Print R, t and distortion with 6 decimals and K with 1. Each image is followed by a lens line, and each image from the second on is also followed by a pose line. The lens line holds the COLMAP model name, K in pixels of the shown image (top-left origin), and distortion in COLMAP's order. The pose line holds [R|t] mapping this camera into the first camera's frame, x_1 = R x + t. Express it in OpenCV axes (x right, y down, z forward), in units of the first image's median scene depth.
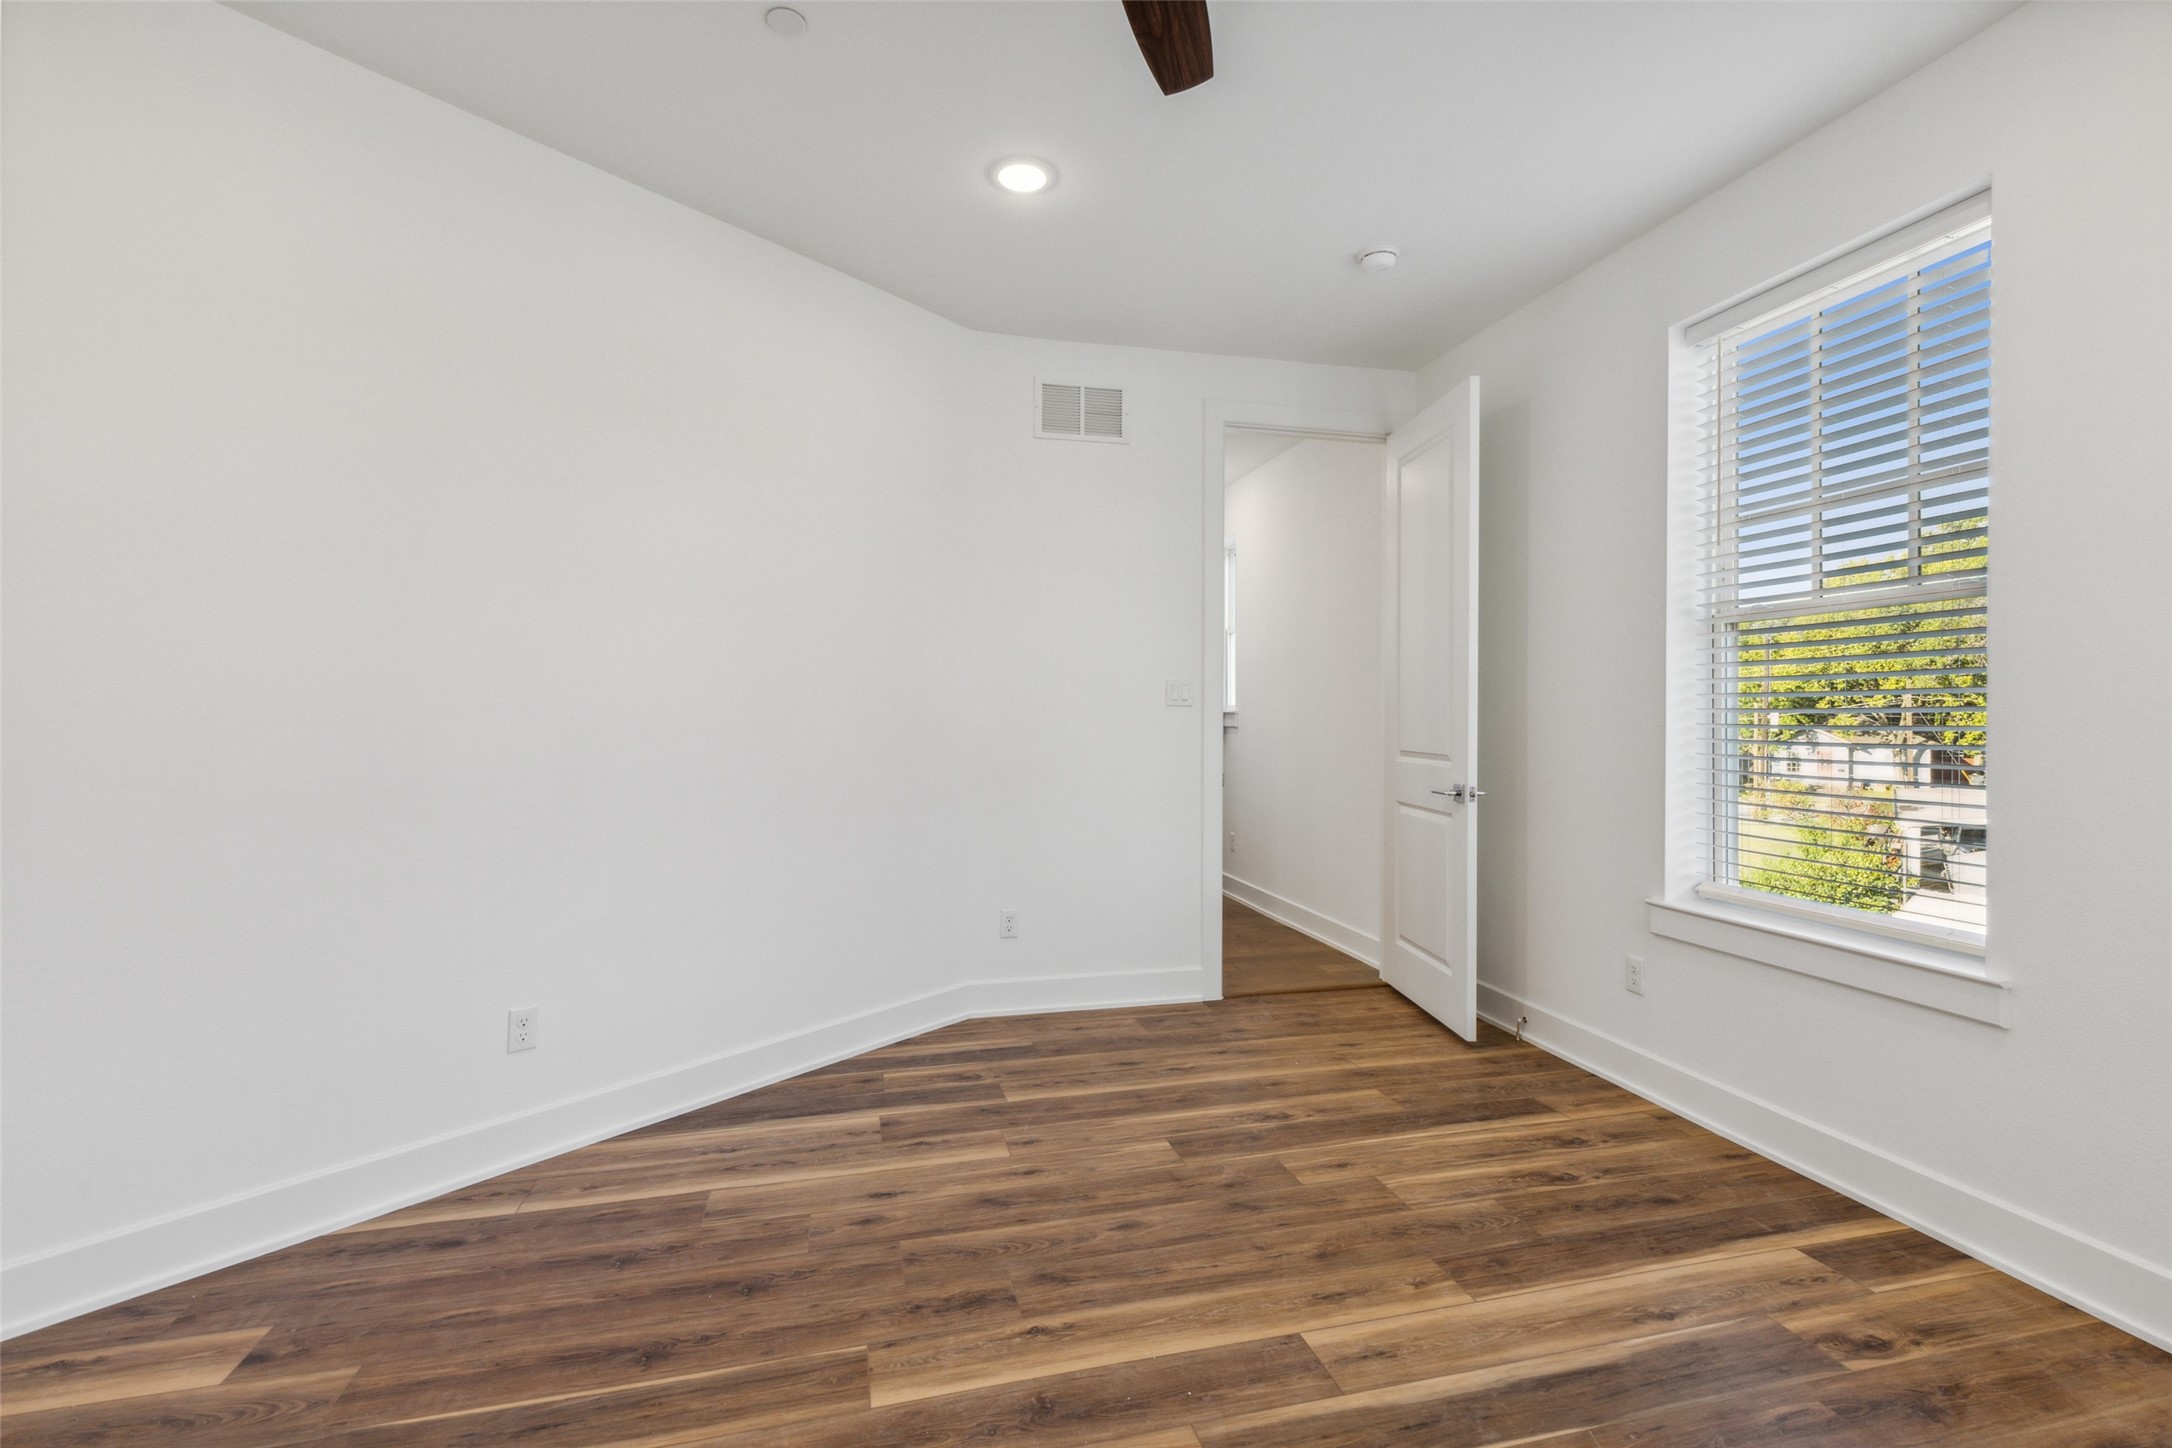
lens RADIAL K [[984.6, 0, 1109.4], [0, 984.6, 711.4], [0, 0, 1]] dist [0.007927, -0.001191]
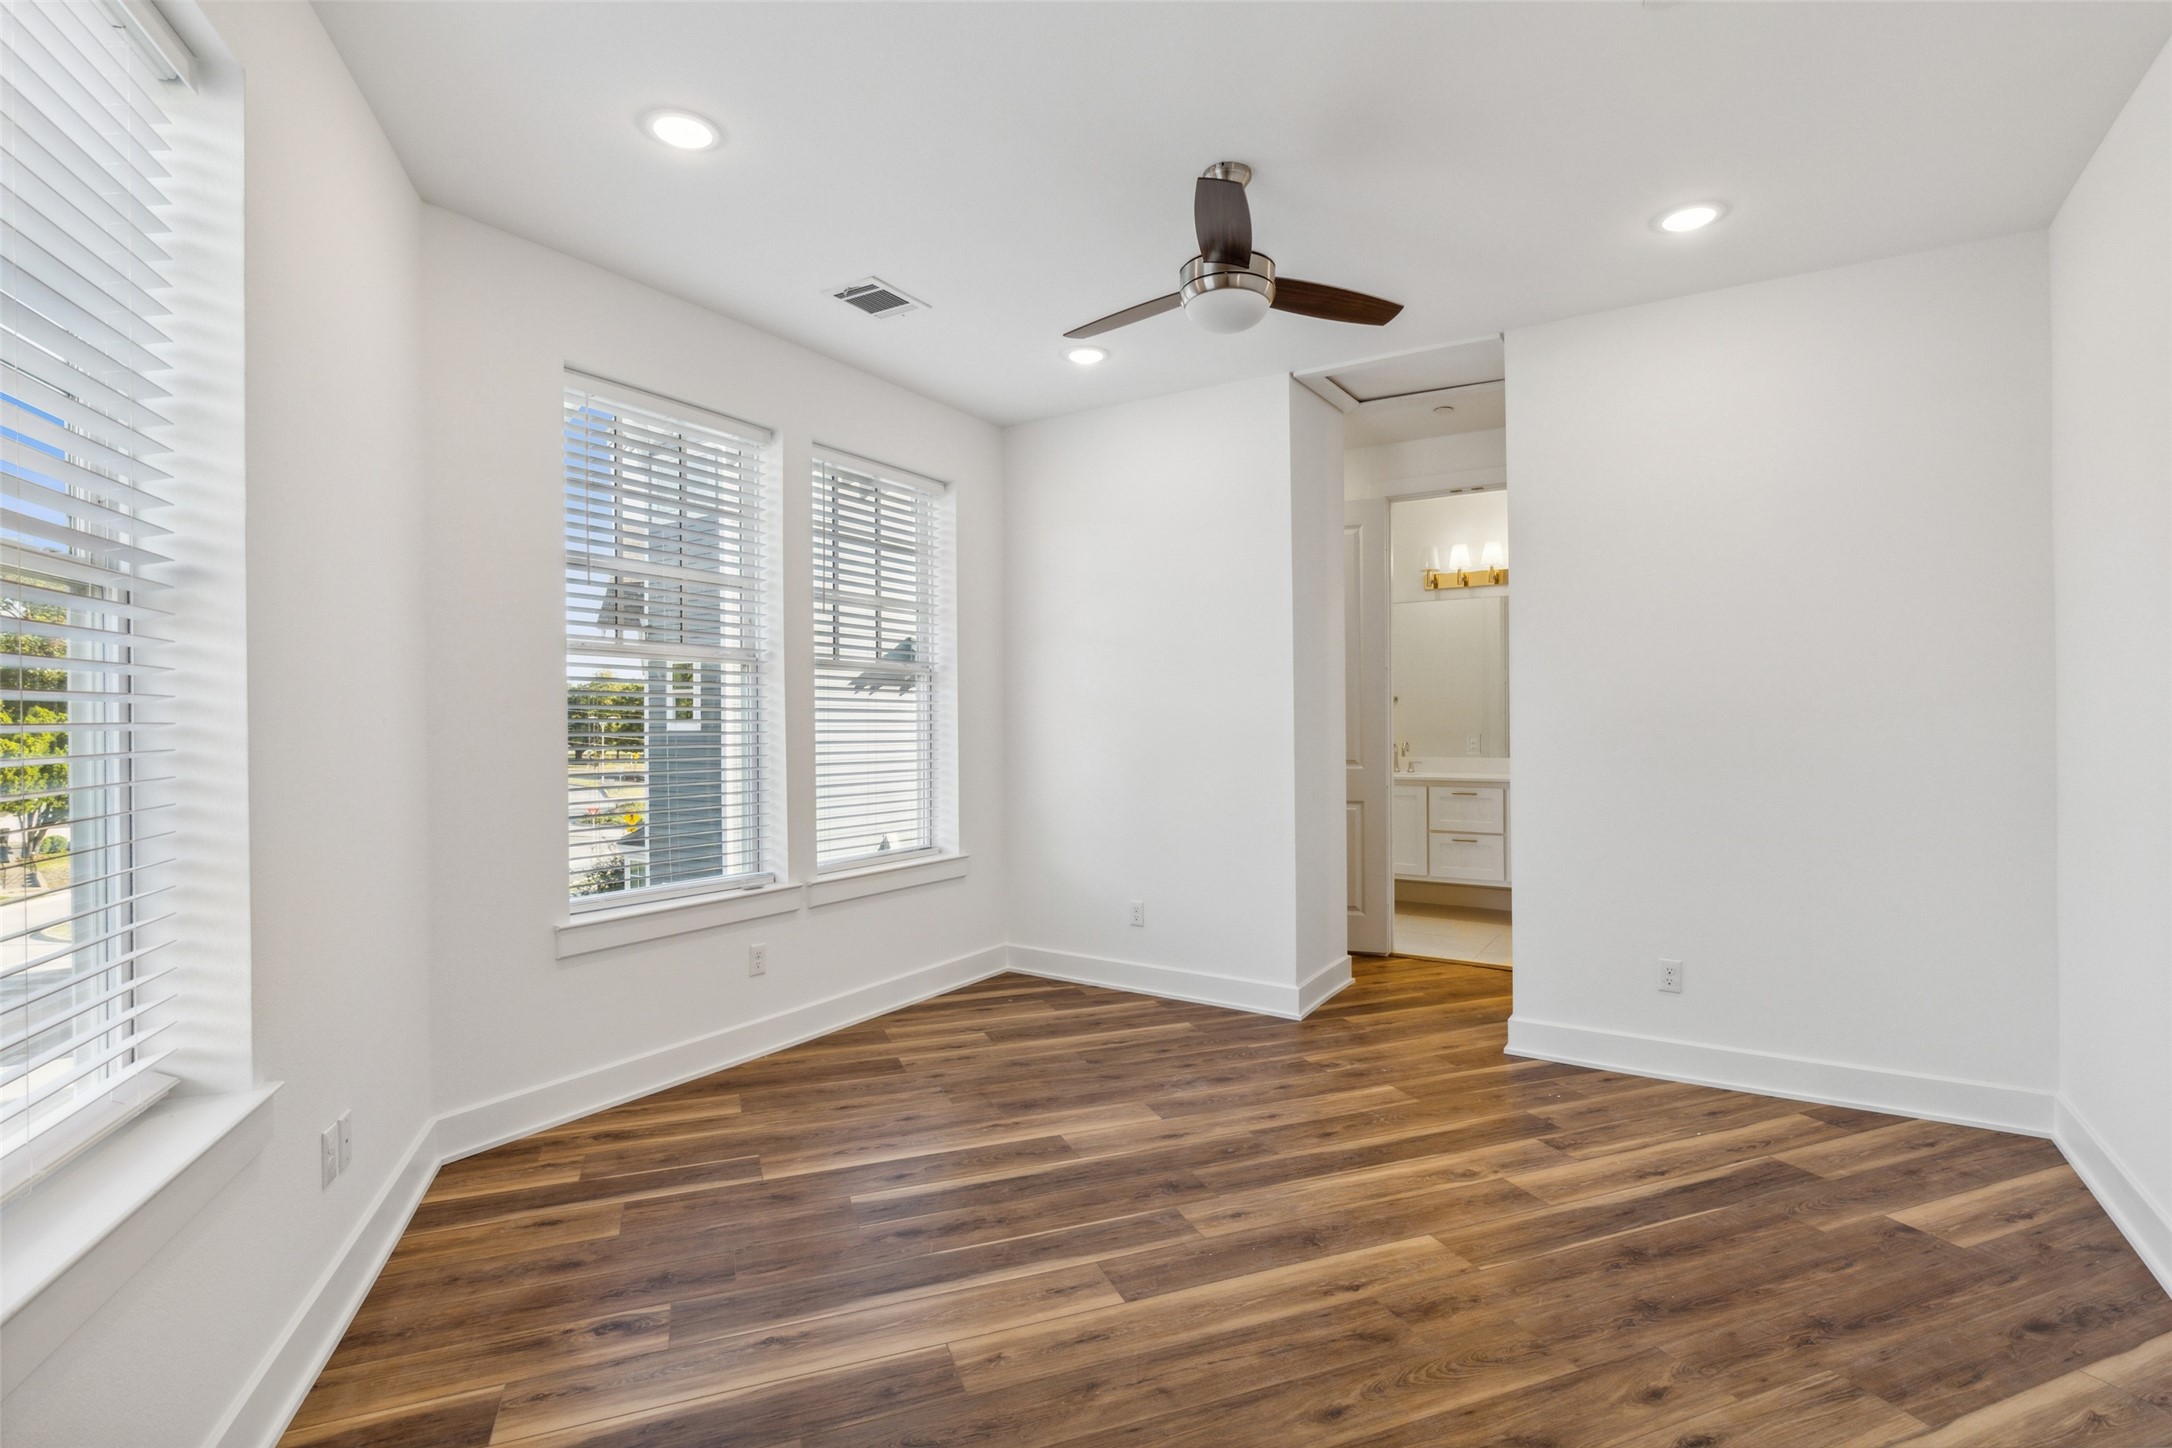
lens RADIAL K [[1031.5, 0, 1086.5], [0, 1031.5, 732.8], [0, 0, 1]] dist [-0.001658, 0.000541]
pose [[-0.995442, 0.006319, -0.095162, 0.322383], [0.006055, 0.999977, 0.003062, -0.021813], [0.095179, 0.002472, -0.995457, 2.024684]]
